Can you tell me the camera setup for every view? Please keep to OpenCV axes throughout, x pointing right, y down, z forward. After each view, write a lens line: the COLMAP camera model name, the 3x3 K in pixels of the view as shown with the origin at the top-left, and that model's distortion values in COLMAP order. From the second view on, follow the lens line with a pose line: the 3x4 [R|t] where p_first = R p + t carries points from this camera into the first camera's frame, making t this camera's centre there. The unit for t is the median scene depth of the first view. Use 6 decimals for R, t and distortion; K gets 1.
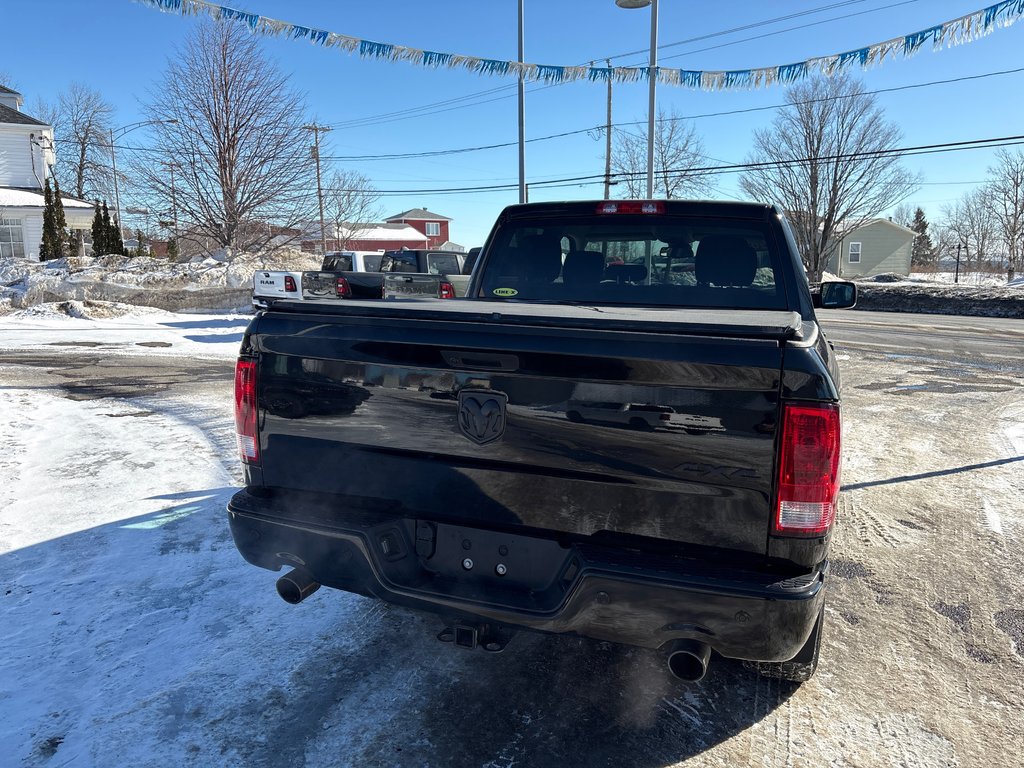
lens RADIAL K [[797.4, 0, 500.4], [0, 797.4, 380.0], [0, 0, 1]] dist [0.033685, -0.015149]
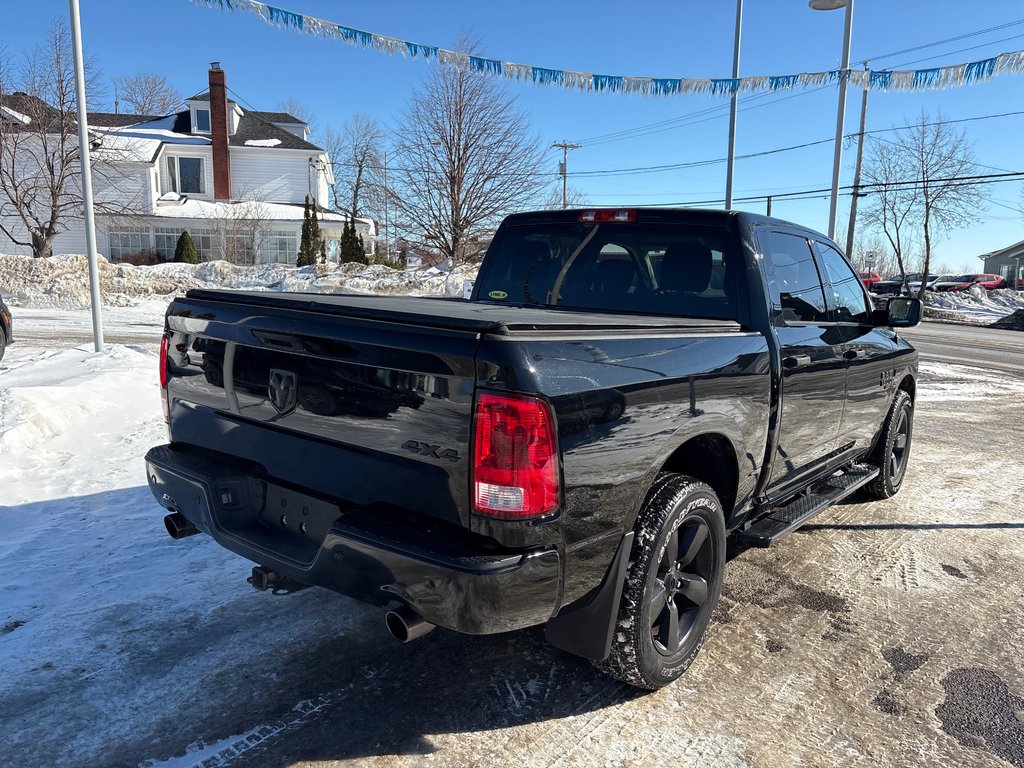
lens RADIAL K [[789.0, 0, 512.0], [0, 789.0, 384.0], [0, 0, 1]] dist [0.076929, -0.087489]
pose [[0.952051, 0.064160, -0.299136, 0.077395], [-0.067666, 0.997707, -0.001368, 0.001849], [0.298363, 0.021544, 0.954209, 0.000240]]
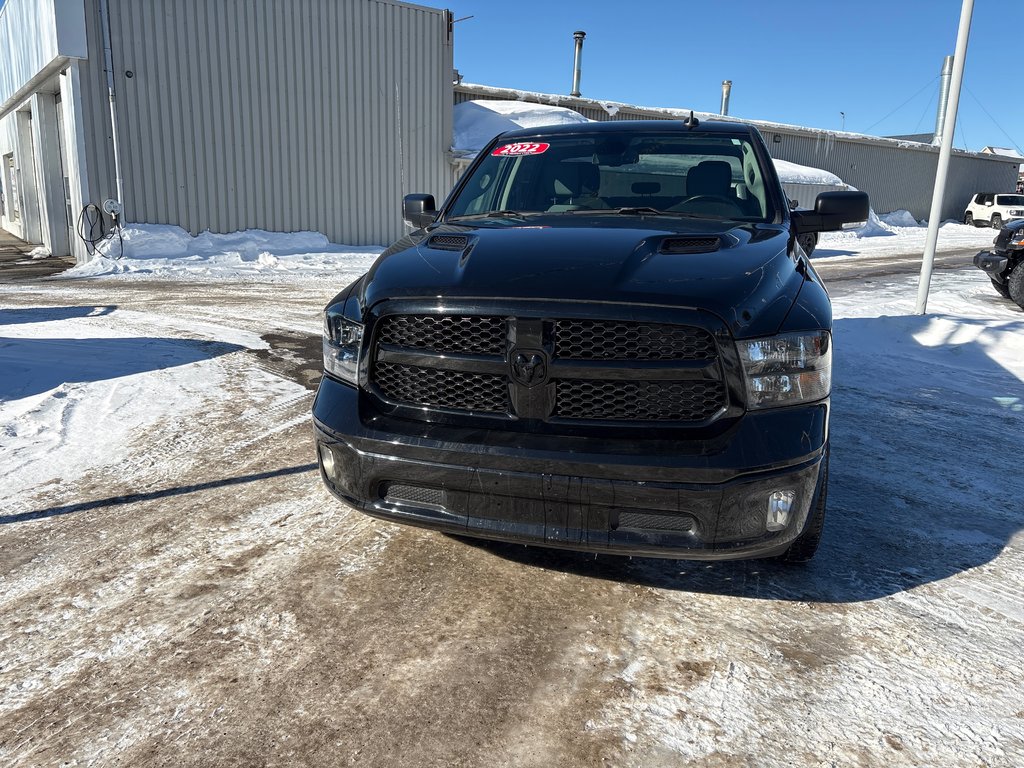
lens RADIAL K [[797.4, 0, 500.4], [0, 797.4, 380.0], [0, 0, 1]] dist [0.033685, -0.015149]
pose [[-0.998232, -0.036993, -0.046519, 0.107634], [-0.051166, 0.933121, 0.355904, -0.068060], [0.030242, 0.357655, -0.933364, 0.516509]]
